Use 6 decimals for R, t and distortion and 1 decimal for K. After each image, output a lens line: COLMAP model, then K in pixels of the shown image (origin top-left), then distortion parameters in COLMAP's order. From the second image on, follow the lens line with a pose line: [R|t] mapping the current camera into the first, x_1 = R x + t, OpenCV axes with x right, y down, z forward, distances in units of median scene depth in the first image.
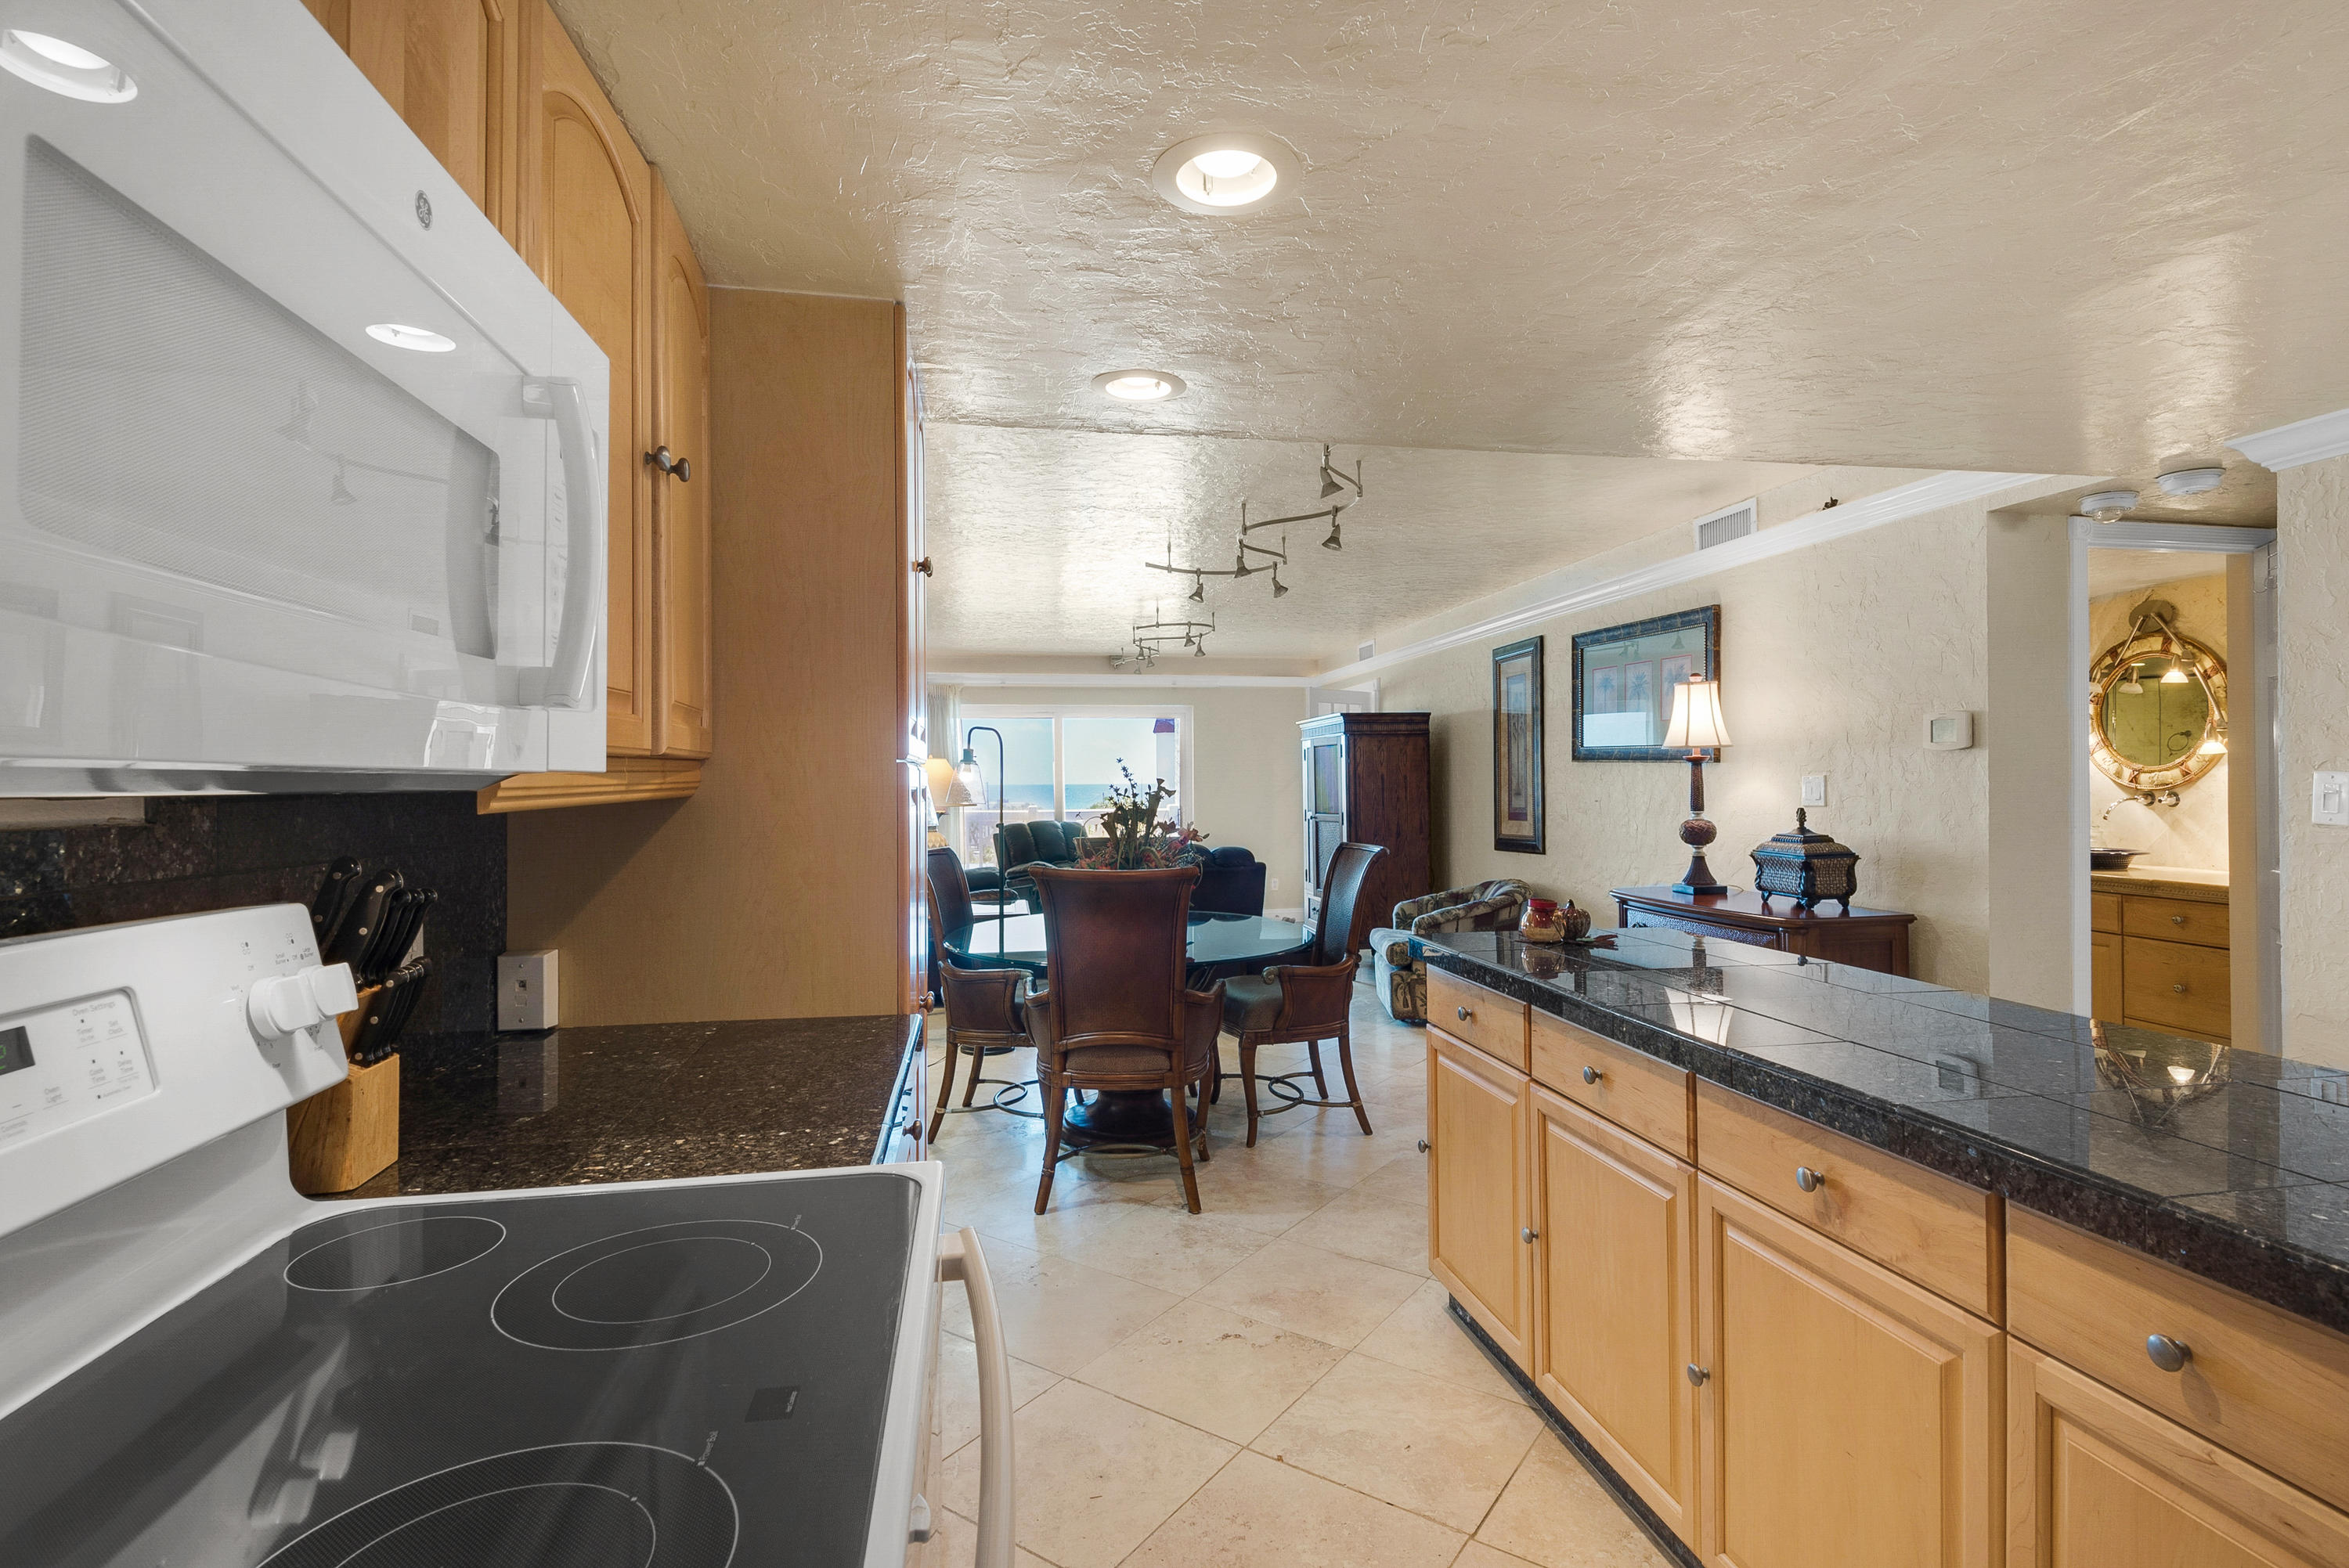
lens RADIAL K [[1122.1, 0, 1189.9], [0, 1122.1, 780.3], [0, 0, 1]] dist [0.019060, -0.012823]
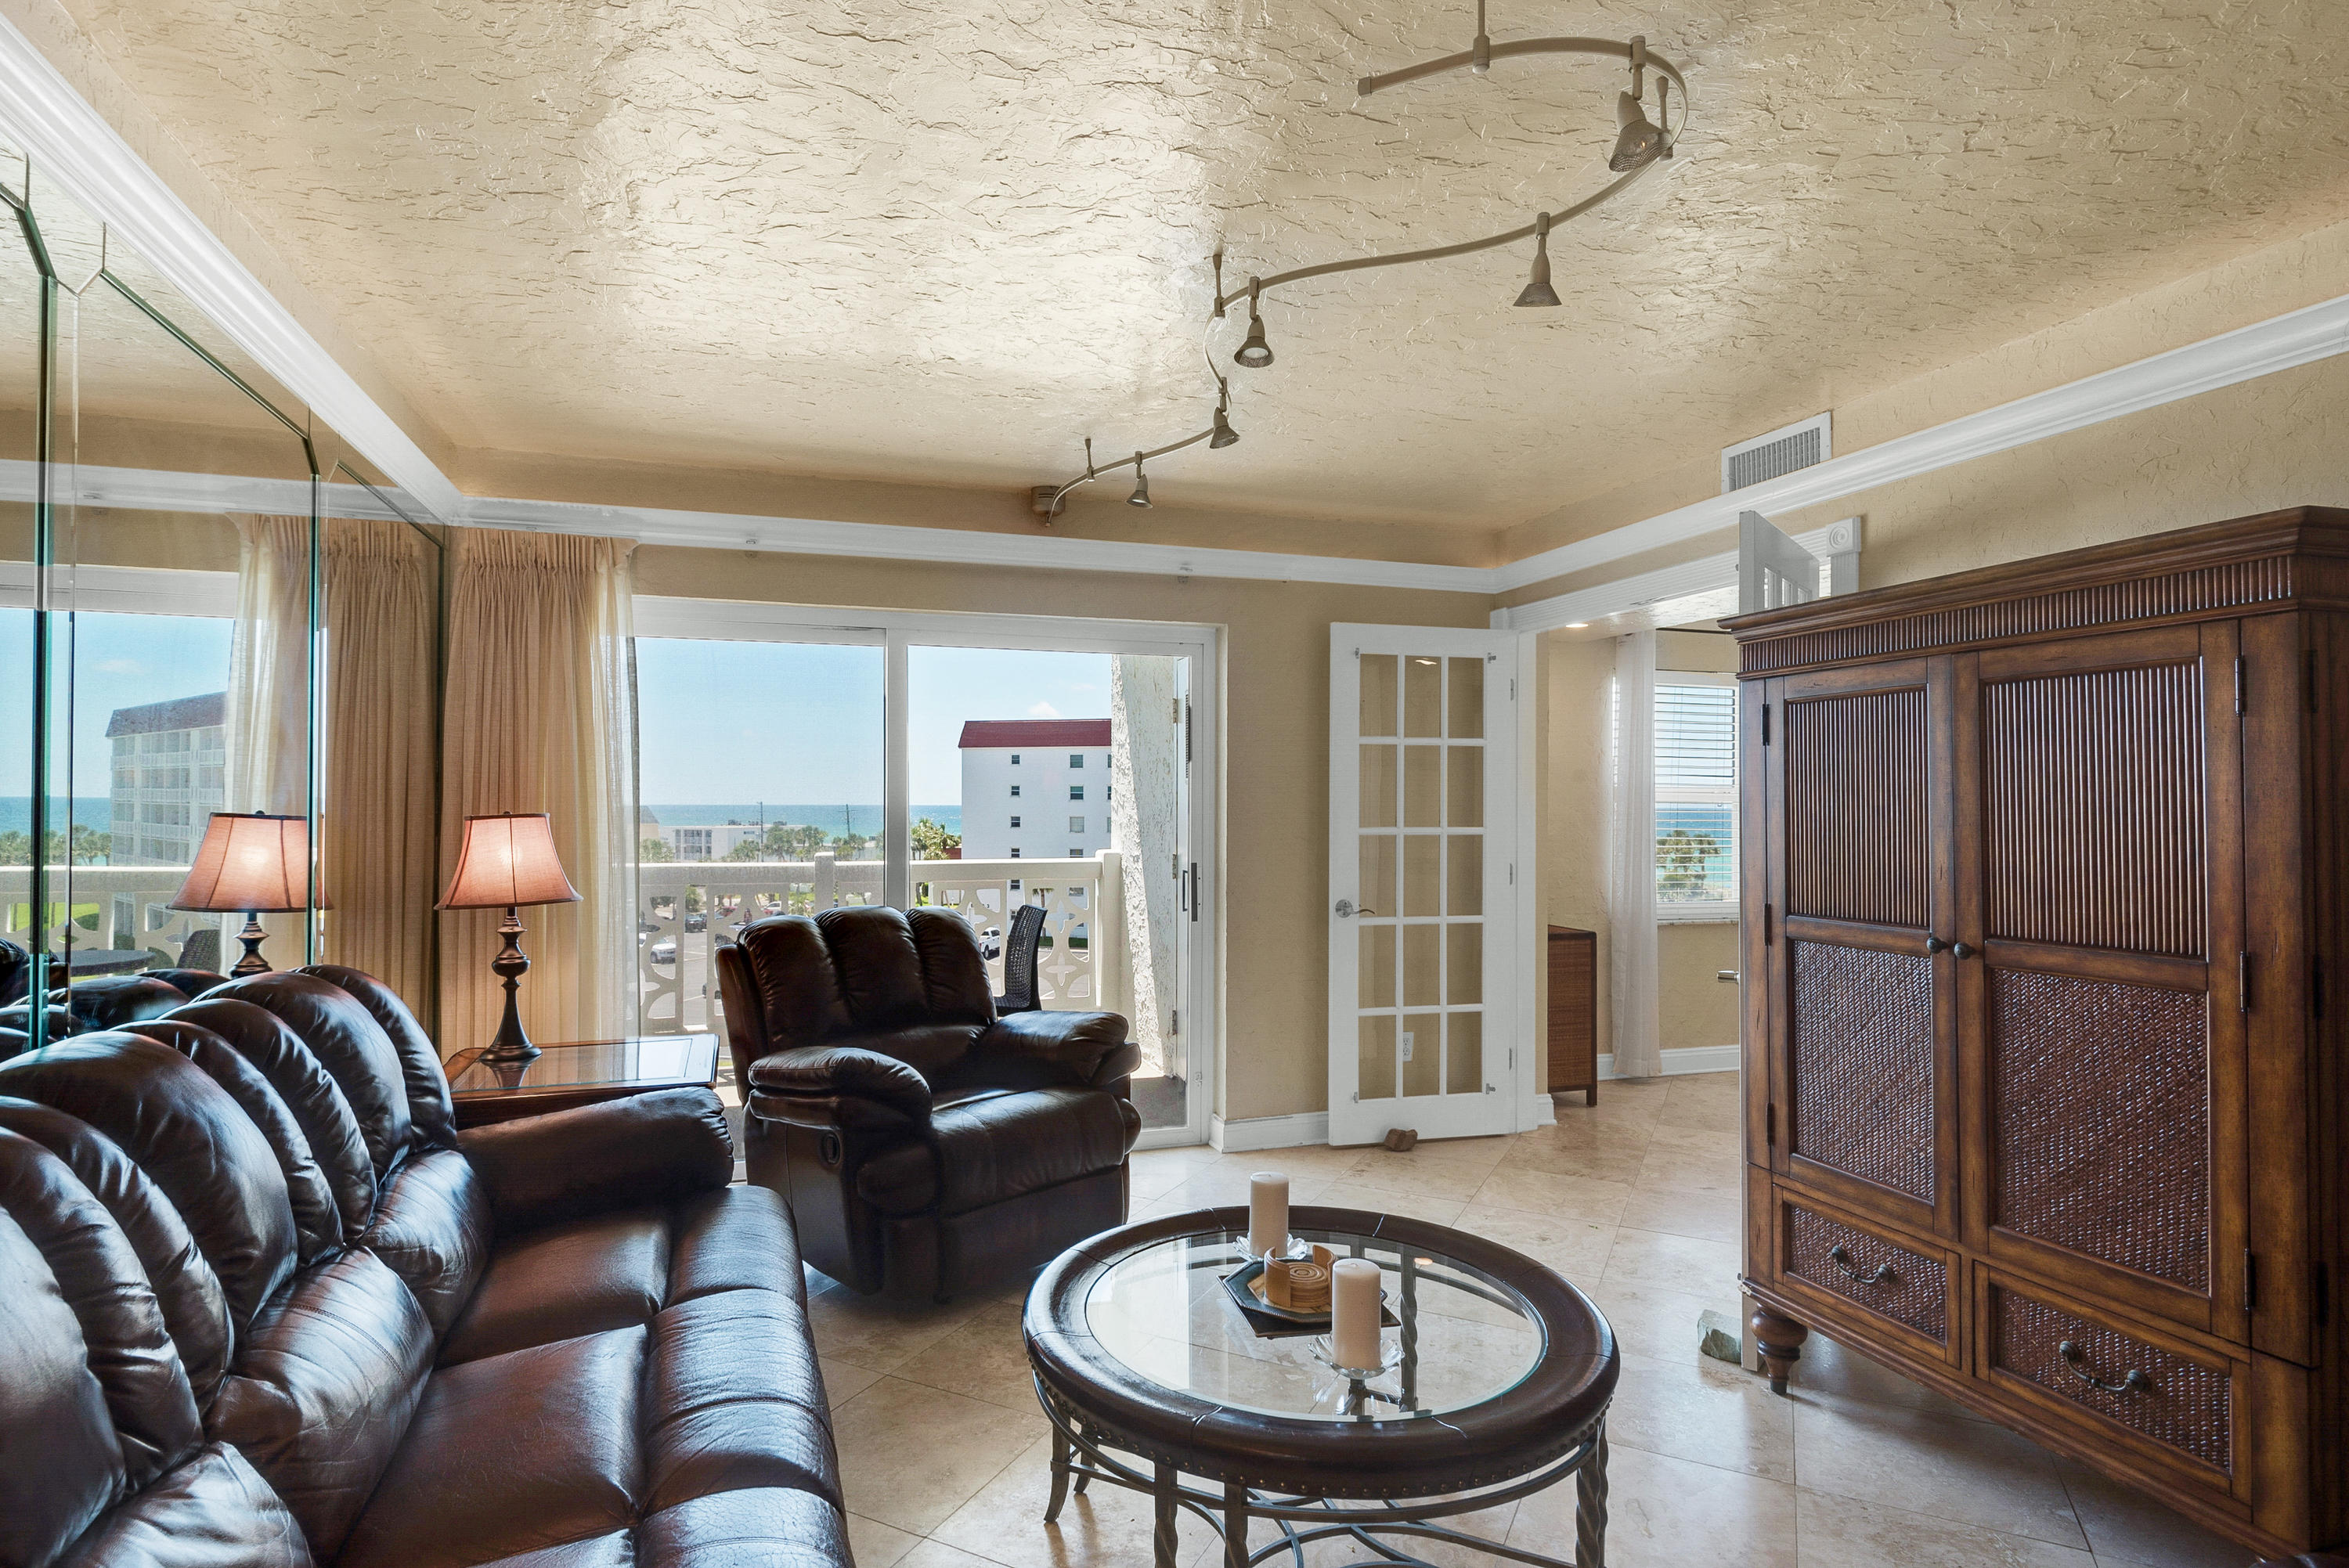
lens RADIAL K [[1223.1, 0, 1145.2], [0, 1223.1, 794.6], [0, 0, 1]] dist [0.009738, -0.000551]
pose [[0.992365, 0.010152, 0.122921, -0.181684], [-0.009267, 0.999927, -0.007772, 0.000774], [-0.122991, 0.006574, 0.992386, 1.208029]]
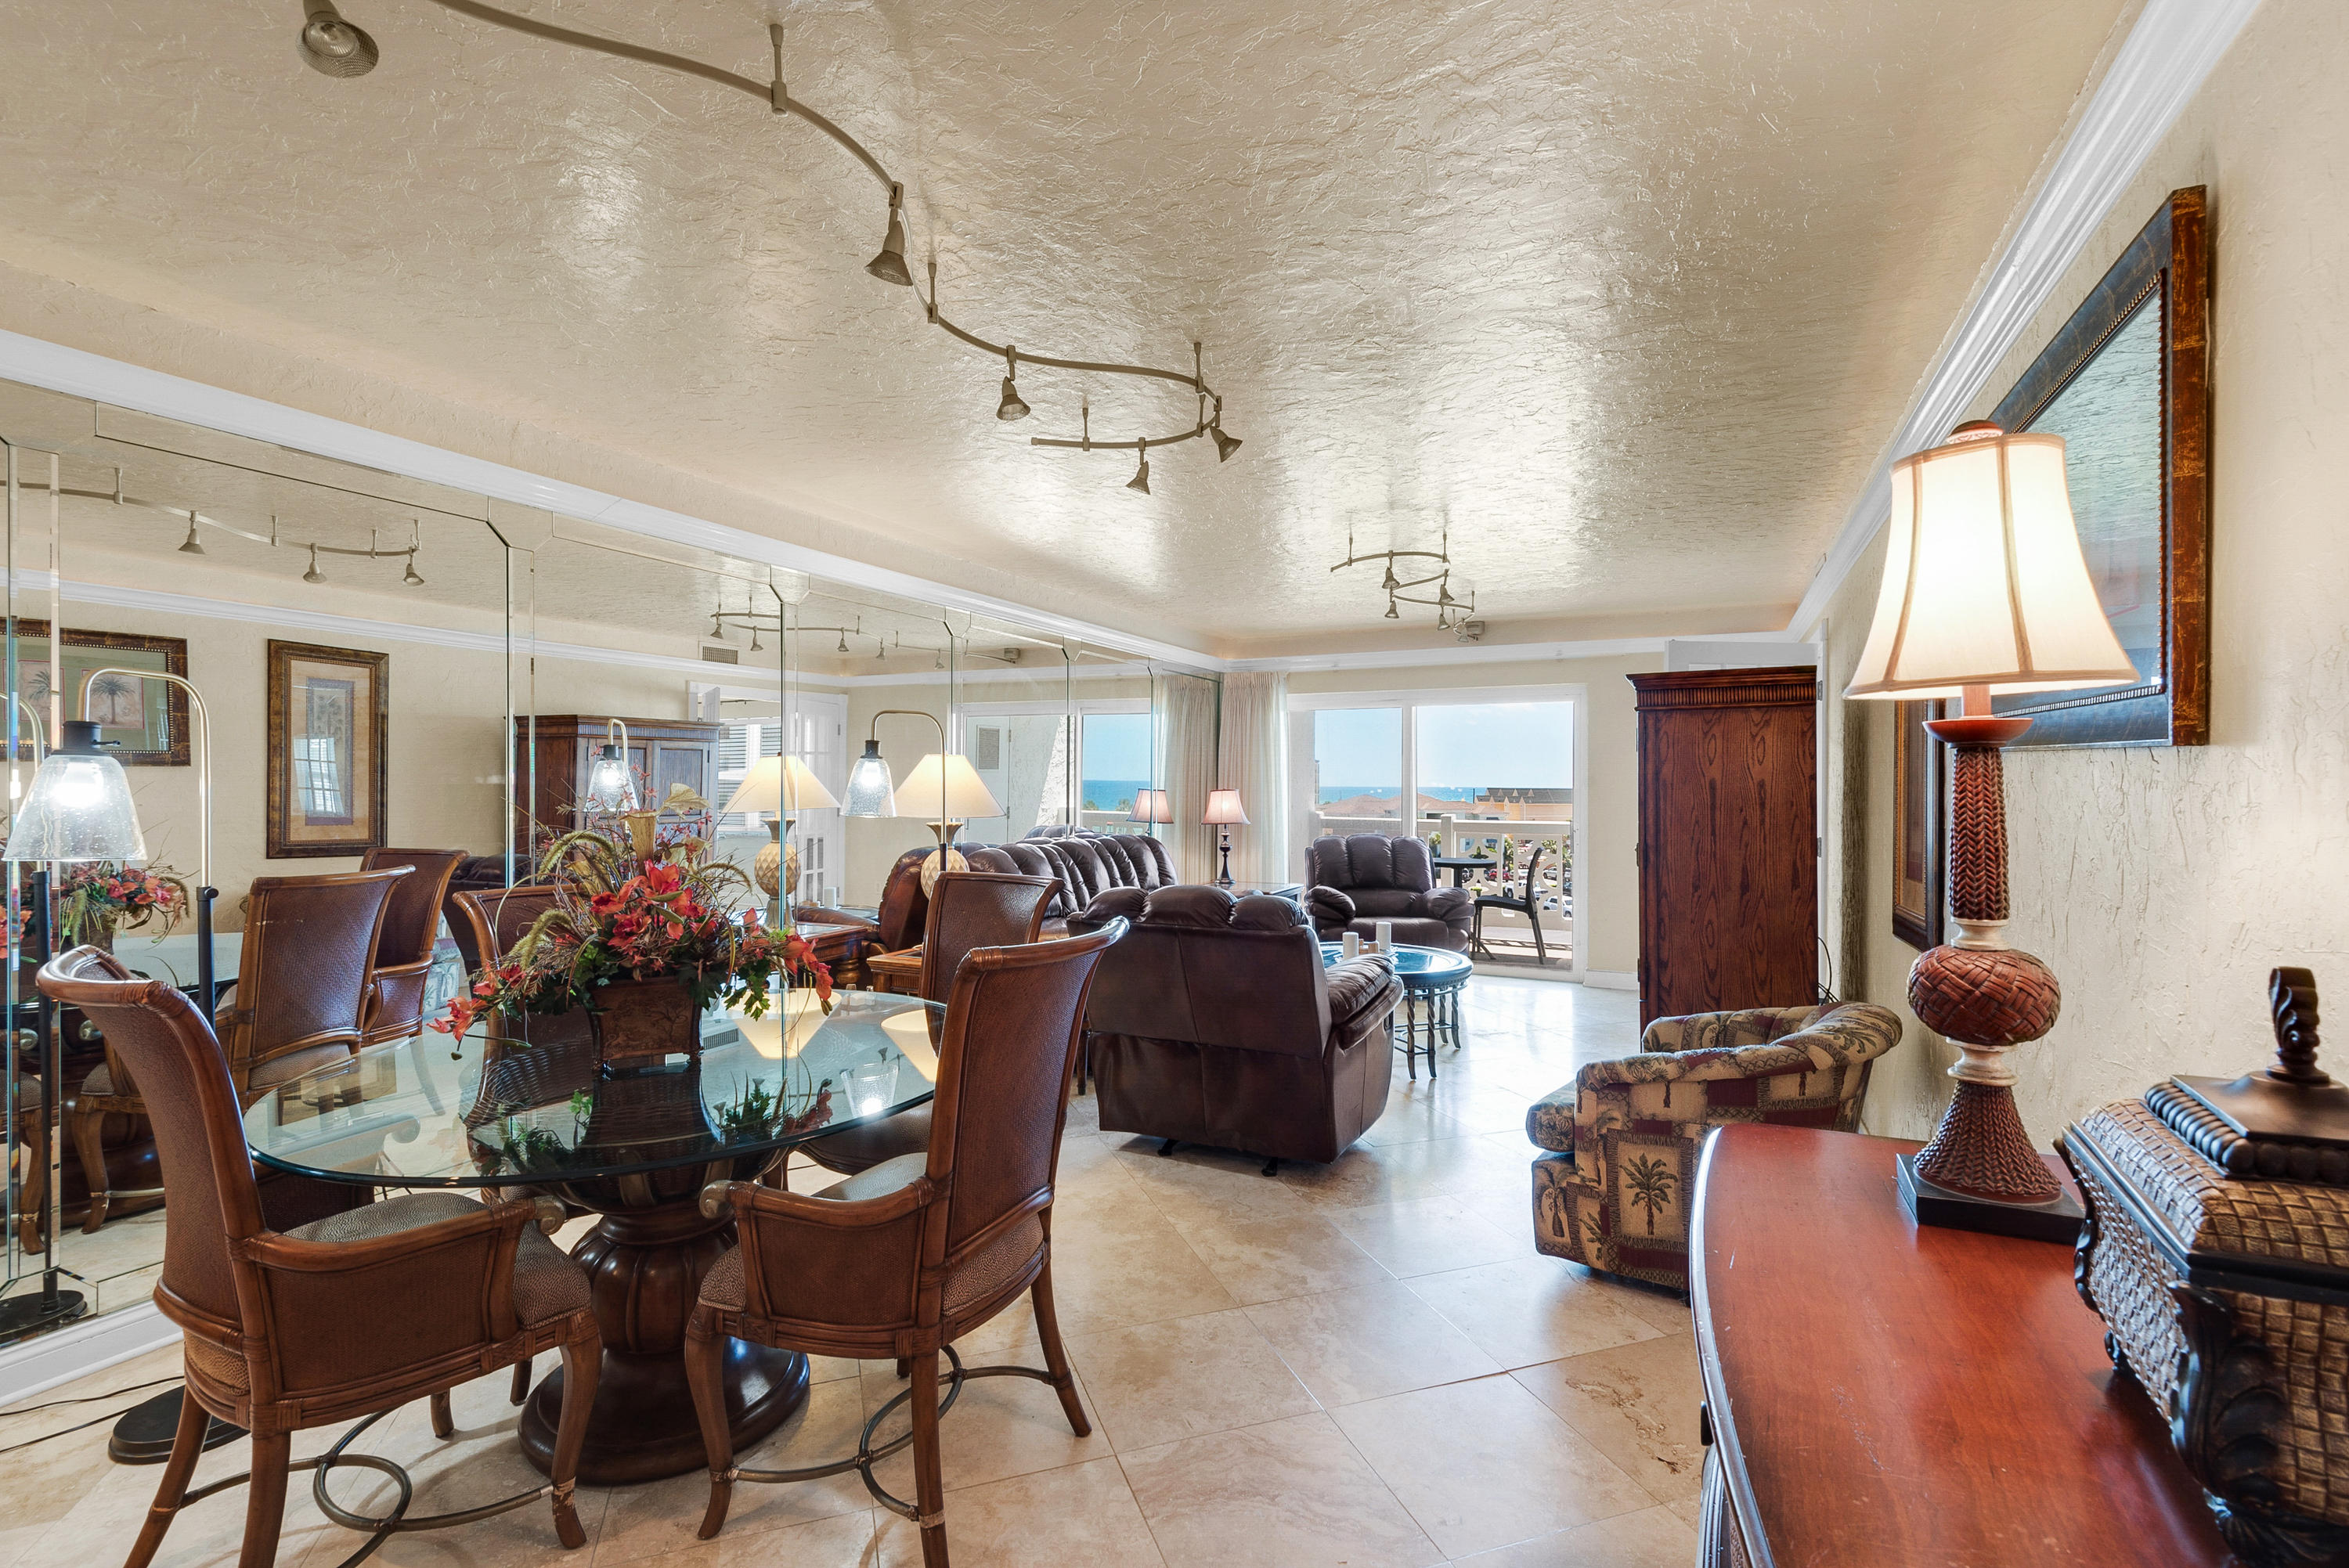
lens RADIAL K [[1066.2, 0, 1166.6], [0, 1066.2, 786.1], [0, 0, 1]] dist [0.022238, -0.007289]
pose [[0.805353, 0.010968, -0.592694, 0.415969], [-0.009261, 0.999940, 0.005921, -0.004414], [0.592723, 0.000721, 0.805406, 0.621422]]
